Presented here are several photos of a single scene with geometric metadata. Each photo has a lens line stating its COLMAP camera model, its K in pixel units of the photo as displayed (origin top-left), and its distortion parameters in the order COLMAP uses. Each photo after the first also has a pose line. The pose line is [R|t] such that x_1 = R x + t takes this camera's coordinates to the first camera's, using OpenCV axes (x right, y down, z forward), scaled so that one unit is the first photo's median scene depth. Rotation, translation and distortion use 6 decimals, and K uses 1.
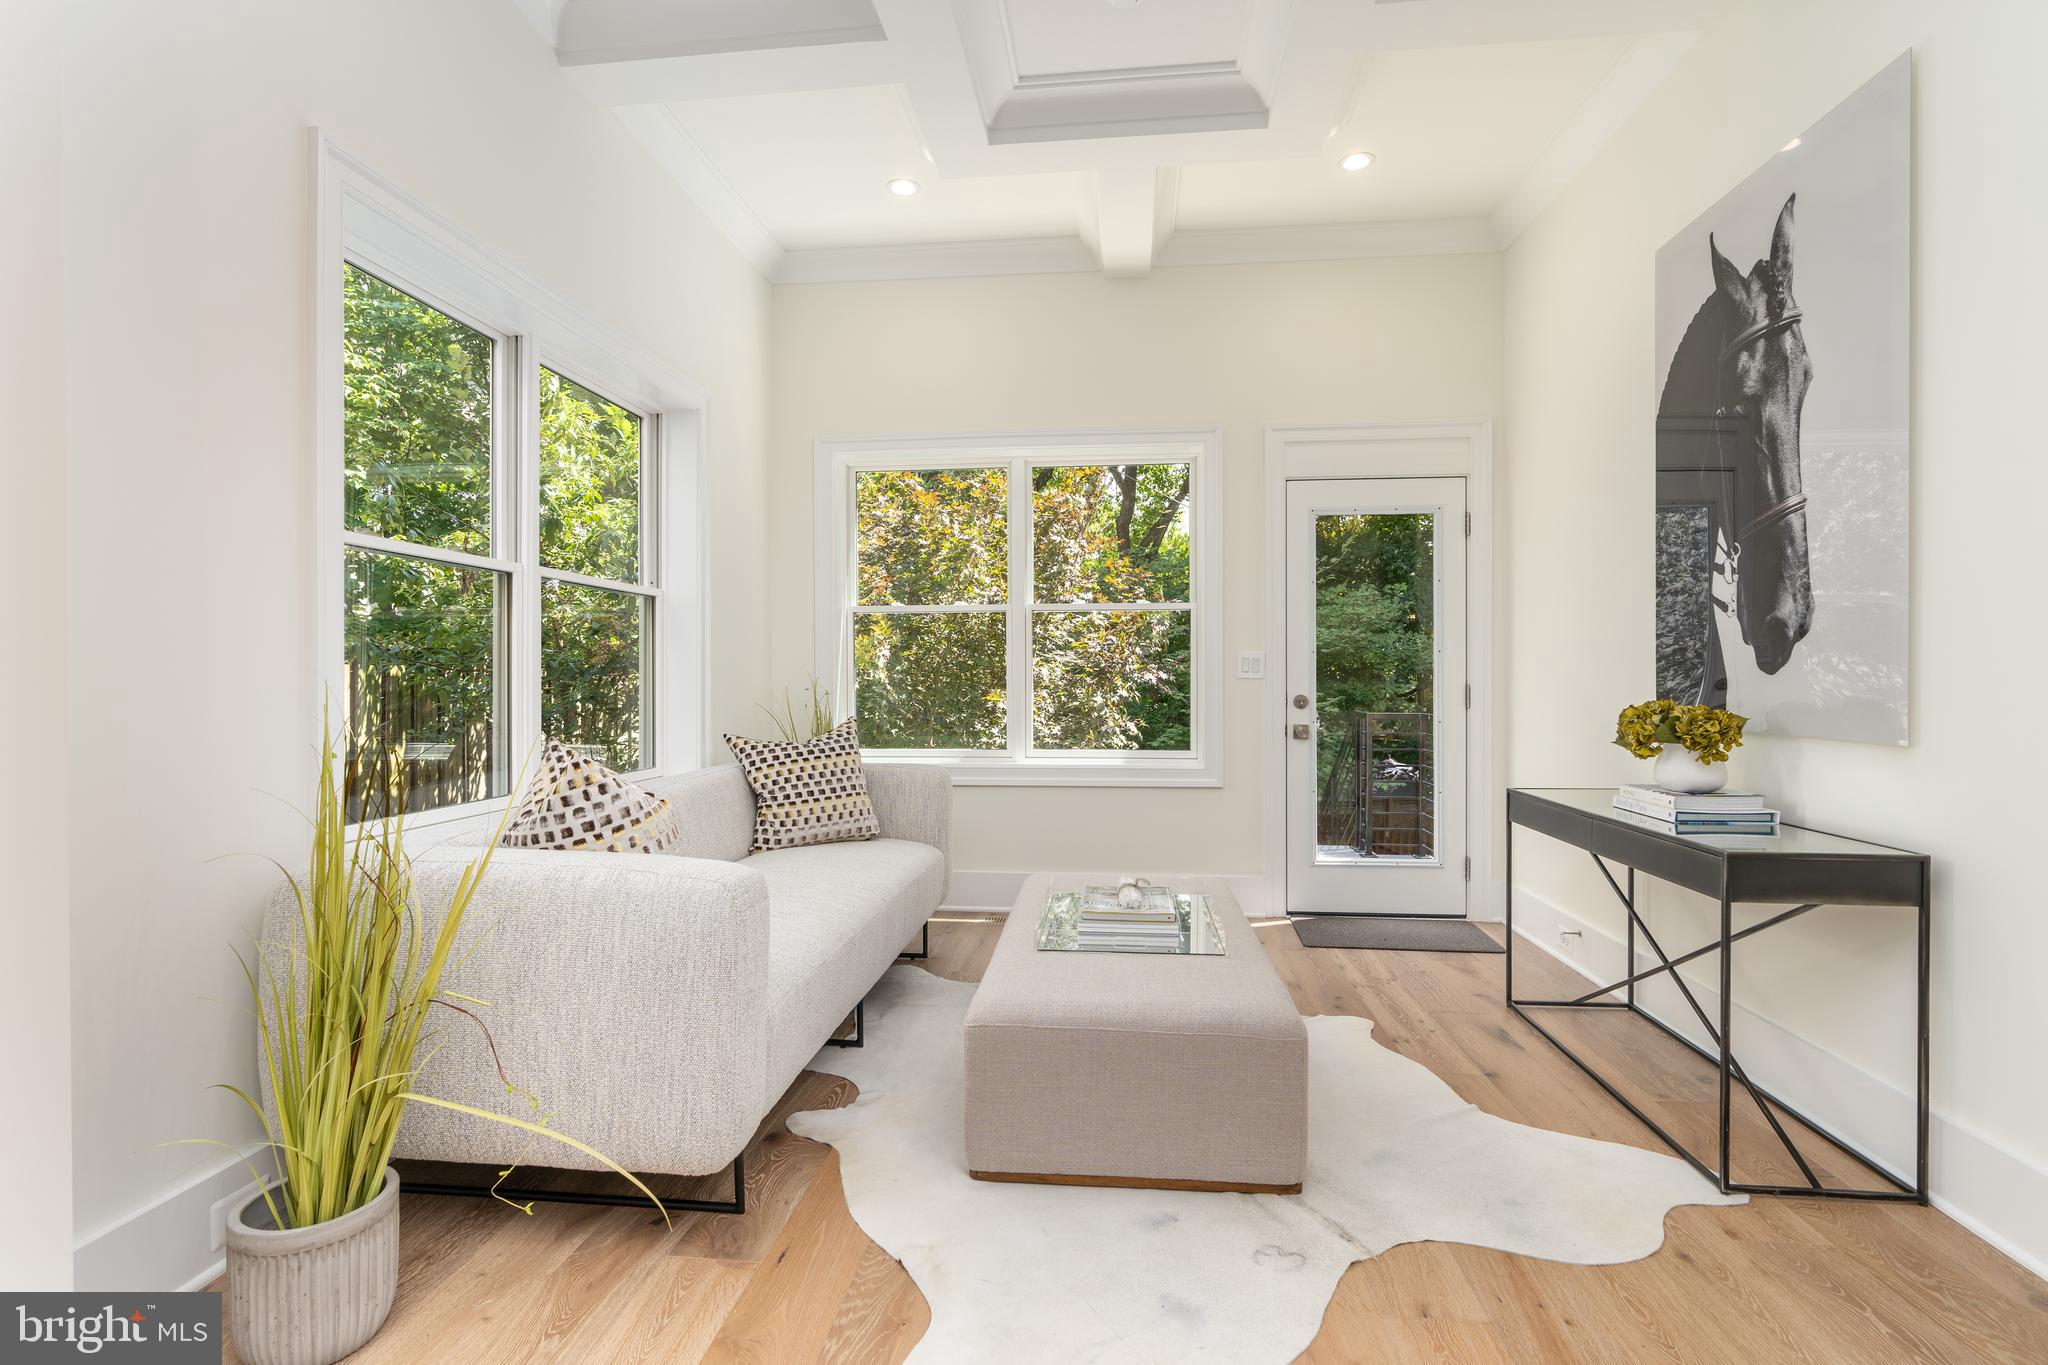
lens RADIAL K [[958.6, 0, 1009.7], [0, 958.6, 682.9], [0, 0, 1]] dist [0.001959, 0.000119]
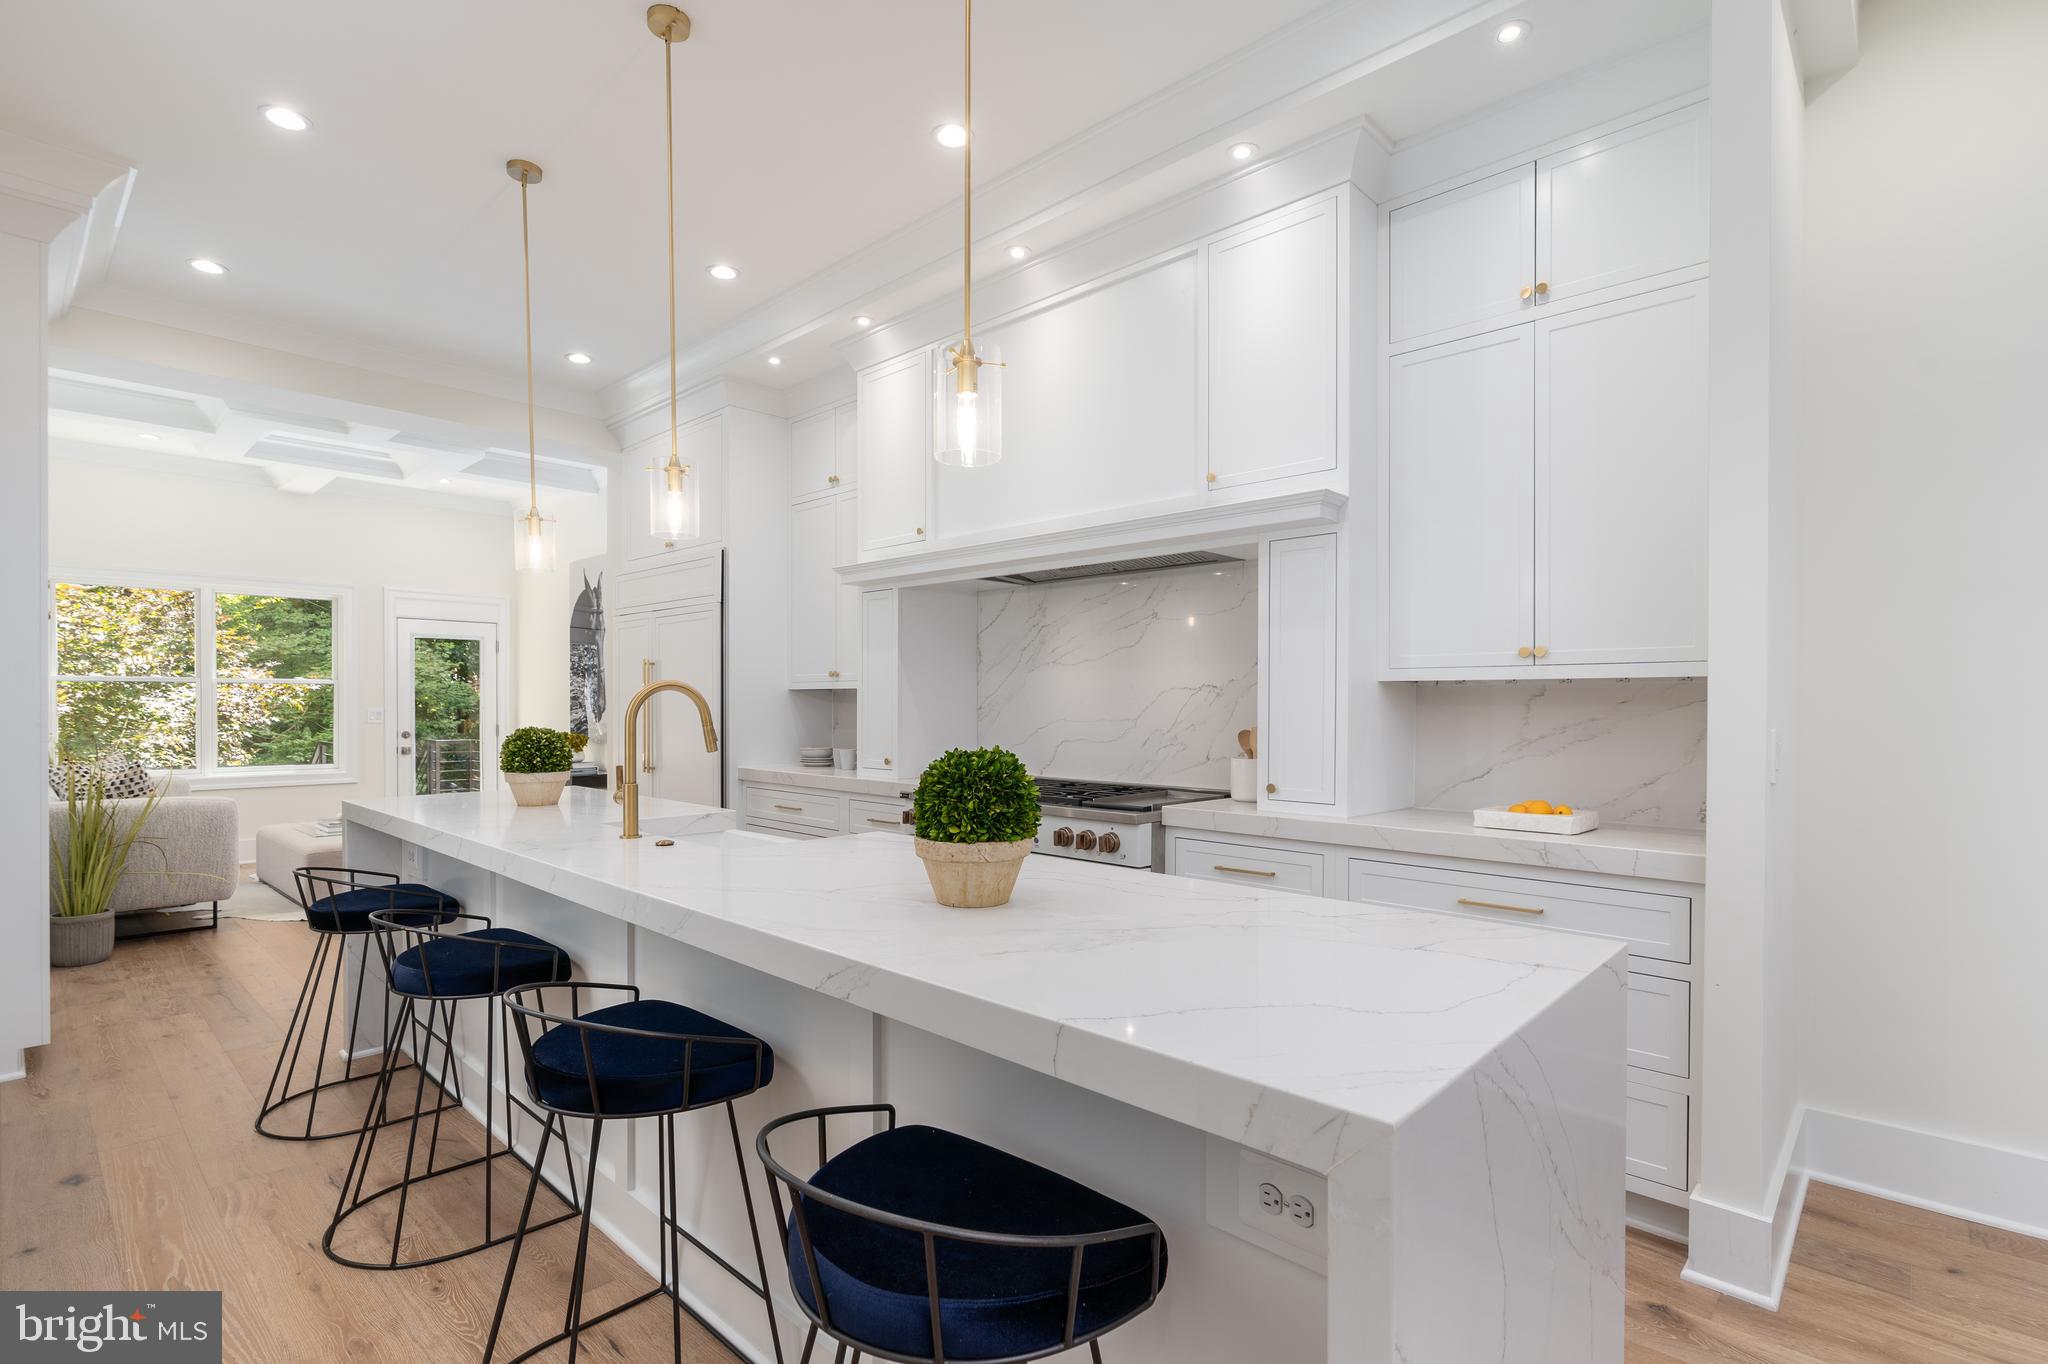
lens RADIAL K [[935.4, 0, 1029.5], [0, 935.4, 693.2], [0, 0, 1]] dist [-0.000977, 0.000494]
pose [[0.578183, 0.012001, 0.815819, -0.630698], [0.003754, 0.999842, -0.017369, -0.033137], [-0.815898, 0.013105, 0.578047, -1.377480]]
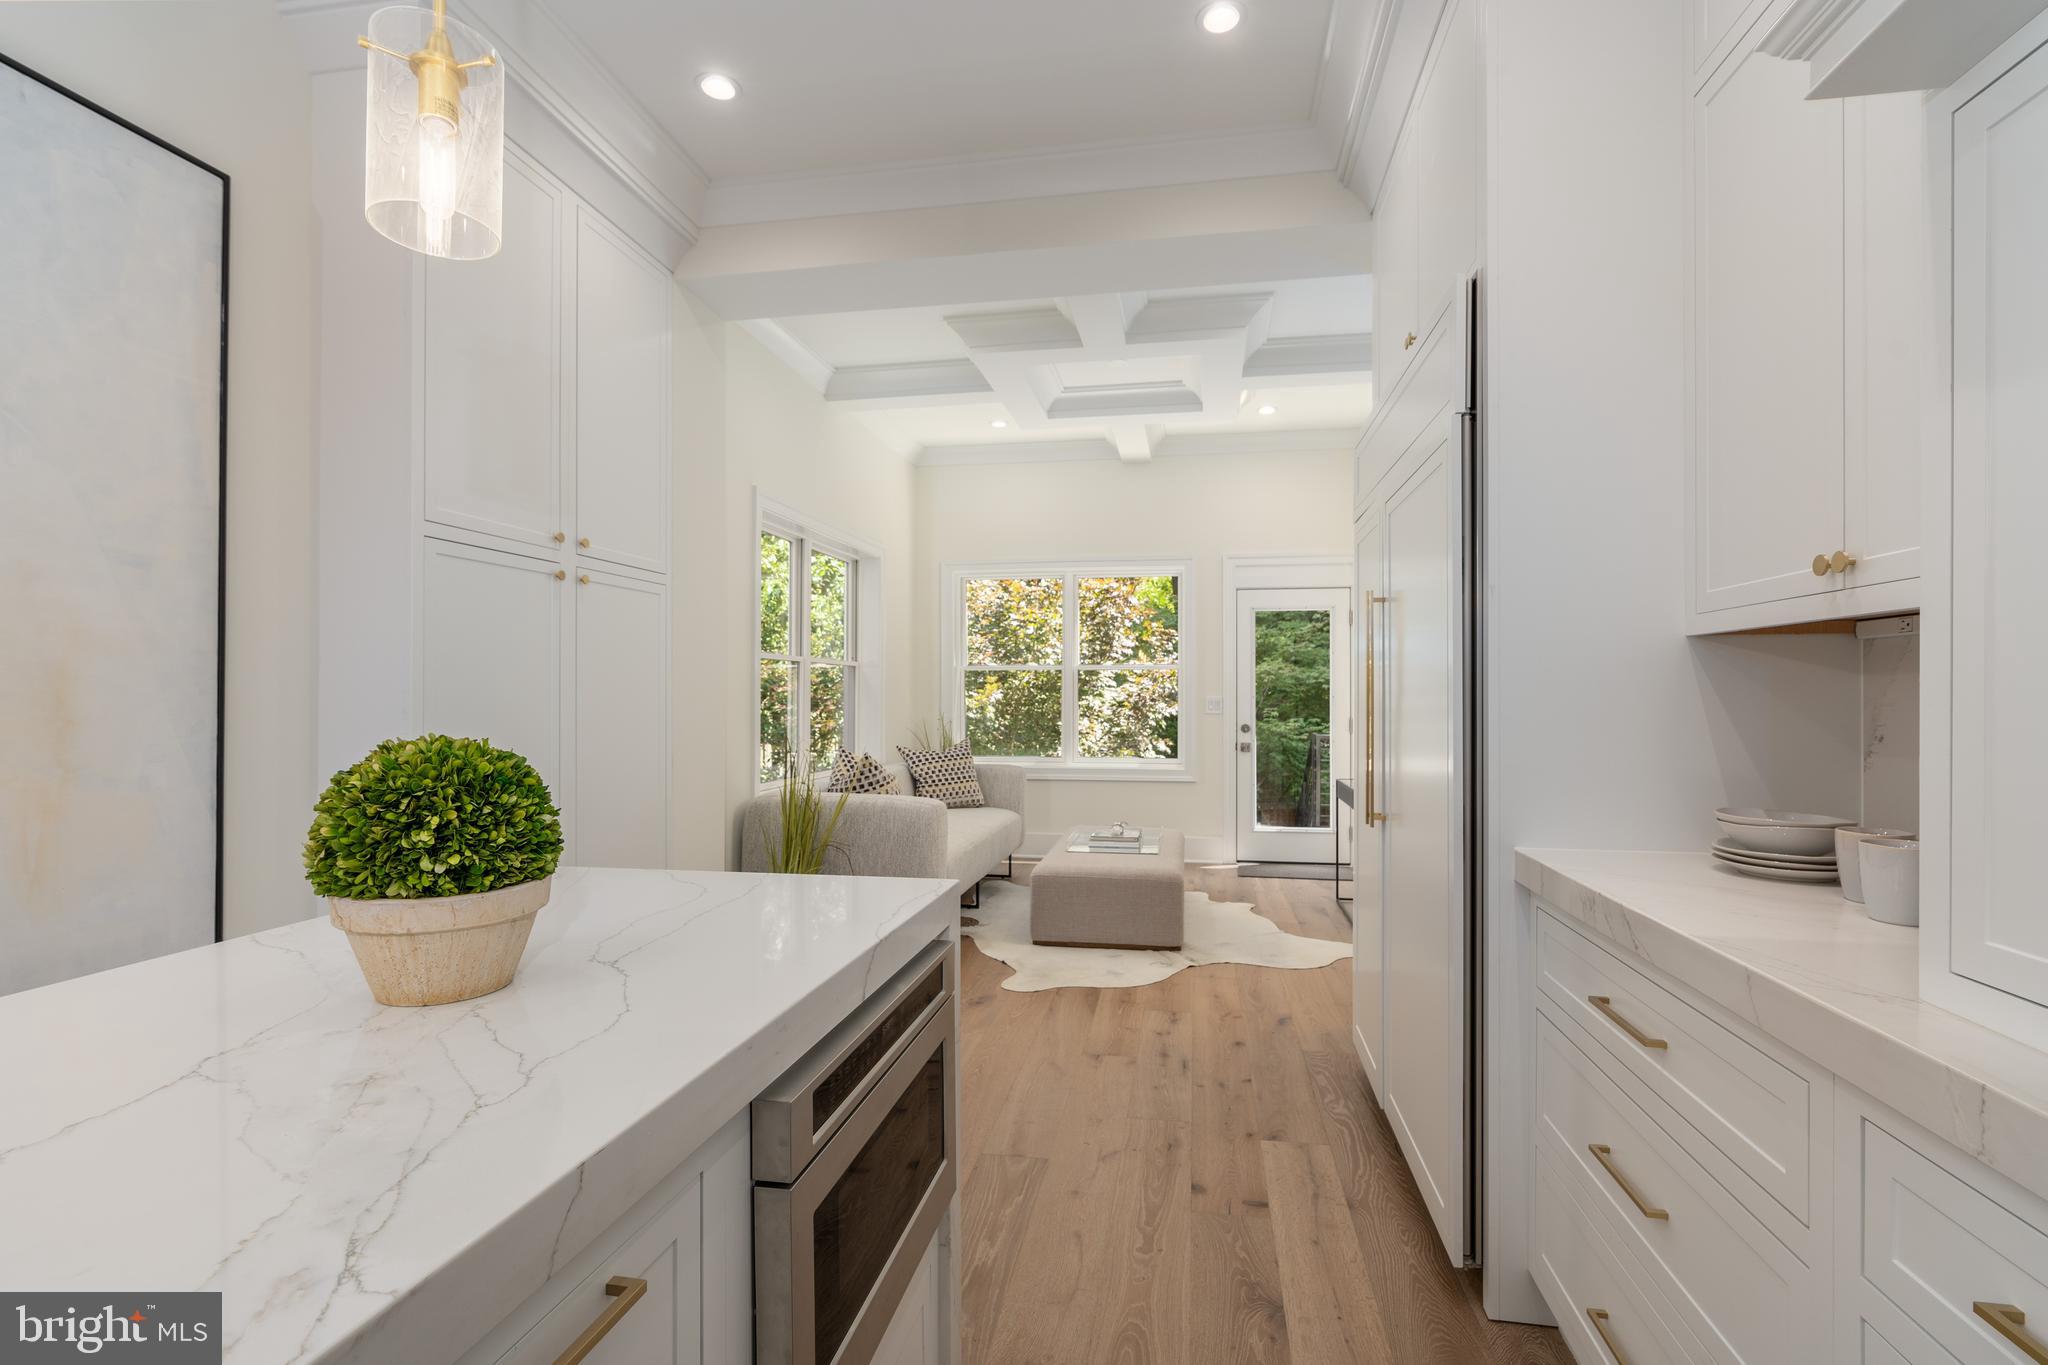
lens RADIAL K [[935.4, 0, 1054.6], [0, 935.4, 703.0], [0, 0, 1]] dist [-0.000977, 0.000494]
pose [[0.999548, 0.003516, -0.029869, 0.043652], [-0.003494, 0.999994, 0.000799, -0.028812], [0.029871, -0.000694, 0.999554, -0.714115]]
